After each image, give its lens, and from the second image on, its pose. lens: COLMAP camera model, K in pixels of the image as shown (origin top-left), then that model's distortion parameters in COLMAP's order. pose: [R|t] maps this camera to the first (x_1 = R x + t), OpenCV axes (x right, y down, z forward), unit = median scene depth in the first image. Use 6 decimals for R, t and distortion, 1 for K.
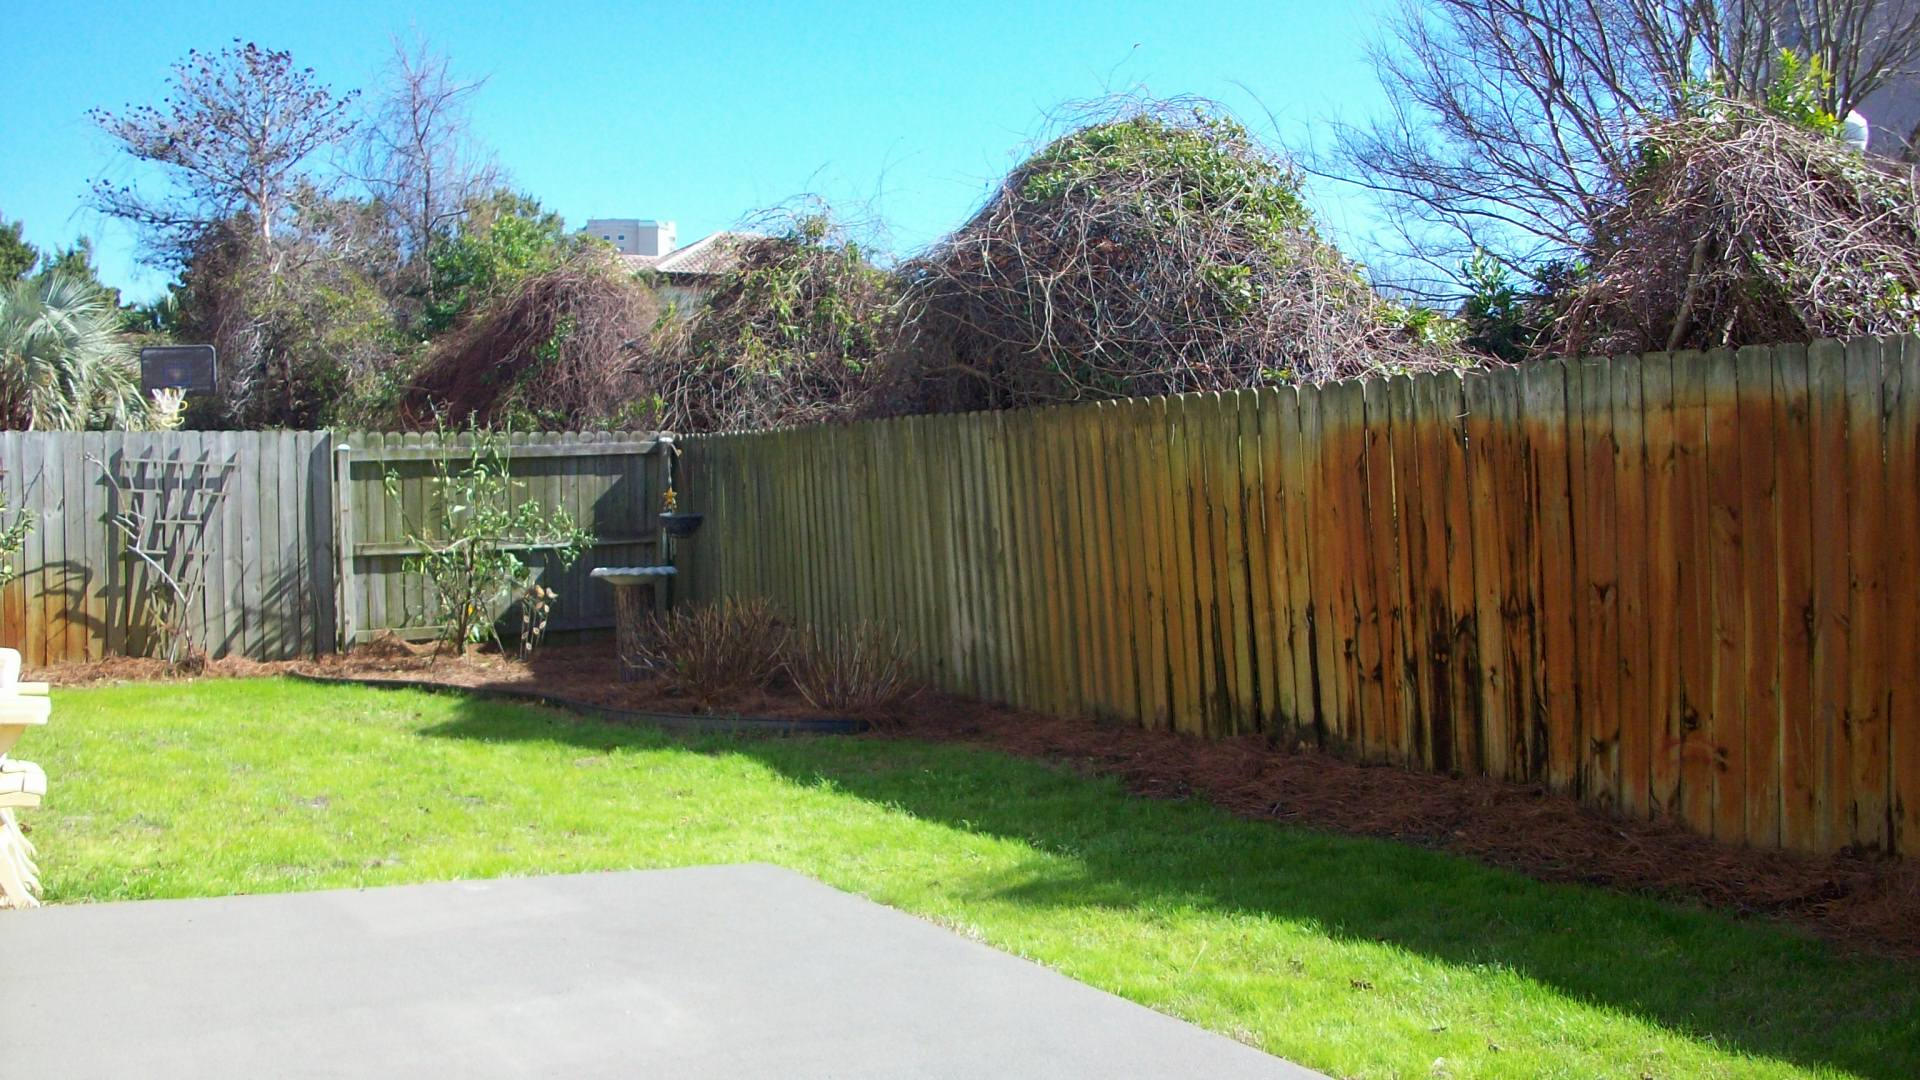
lens RADIAL K [[1941.2, 0, 958.8], [0, 1941.2, 542.3], [0, 0, 1]] dist [-0.008811, 0.000000]
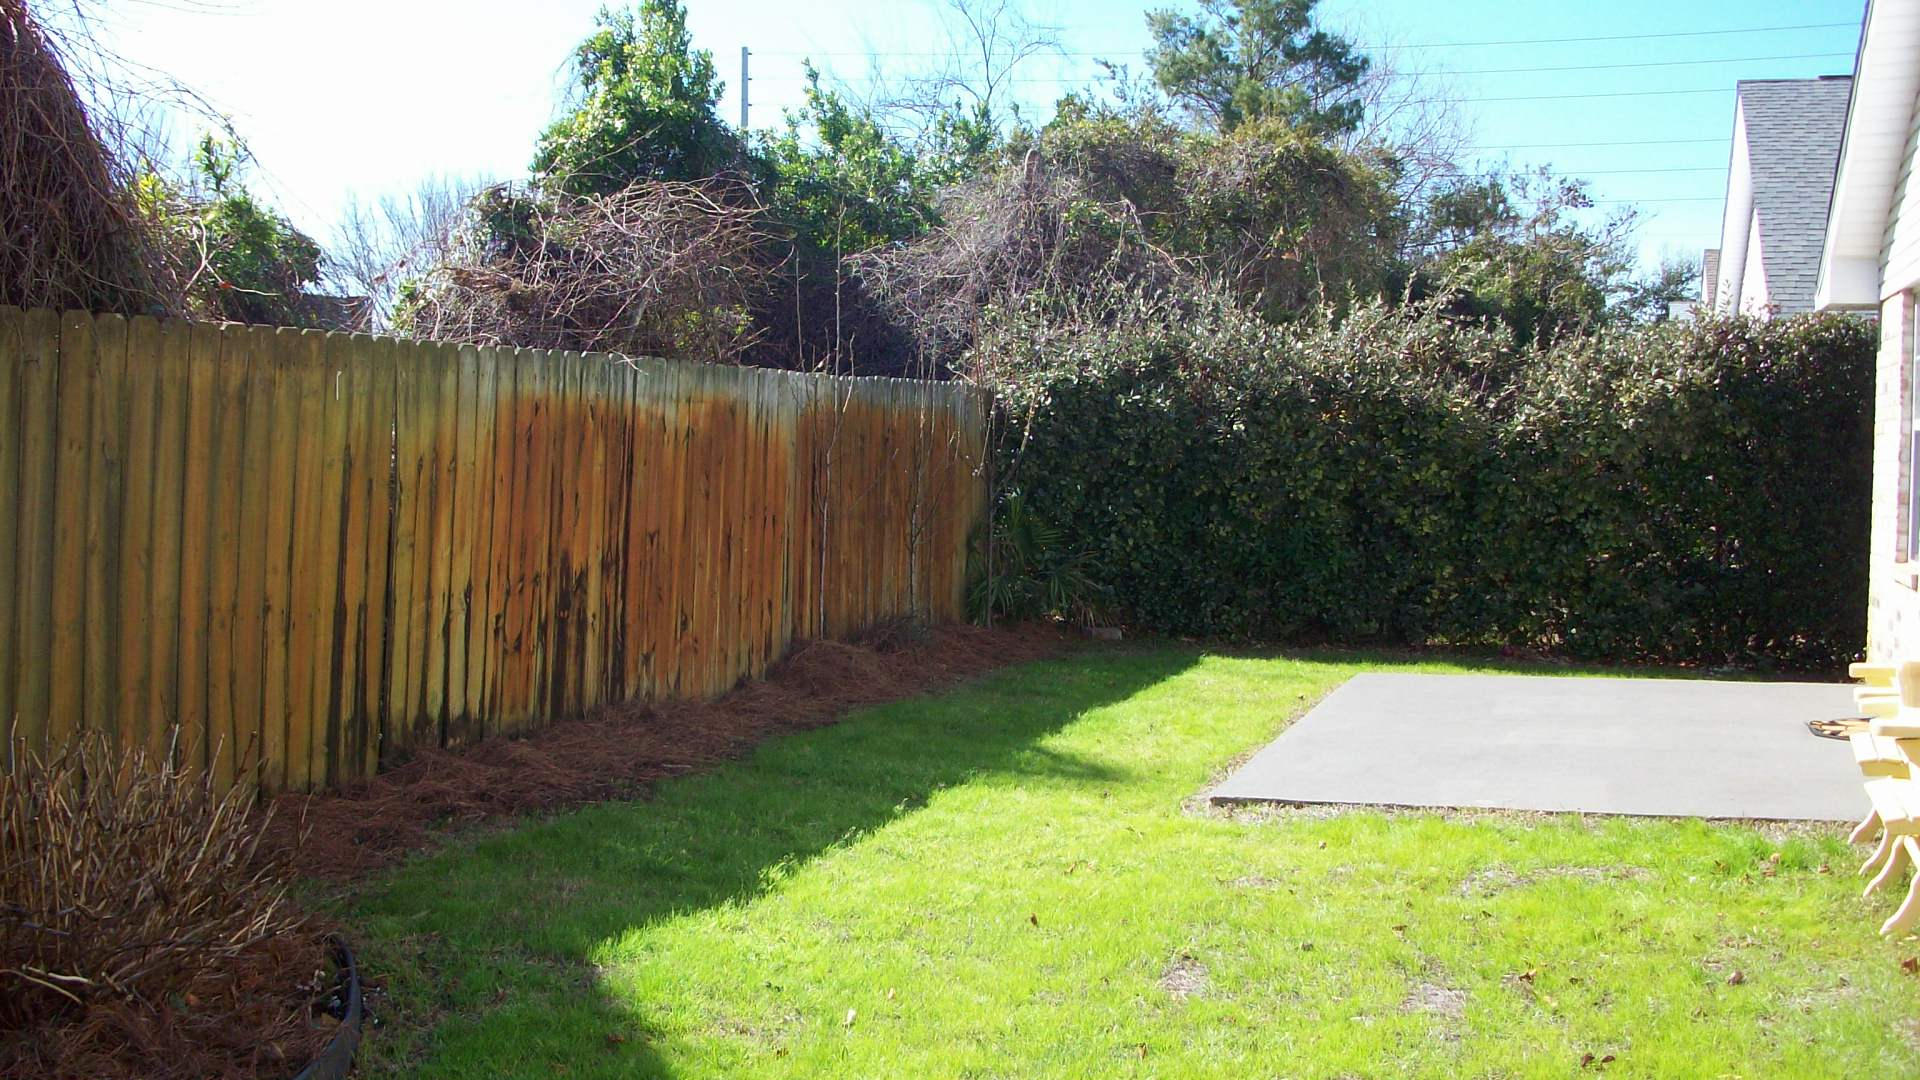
lens RADIAL K [[1941.2, 0, 958.9], [0, 1941.2, 536.7], [0, 0, 1]] dist [-0.008811, 0.000000]
pose [[-0.648469, -0.049486, 0.759631, -0.700916], [-0.002625, 0.998024, 0.062774, -0.051447], [-0.761236, 0.038713, -0.647318, 1.494907]]
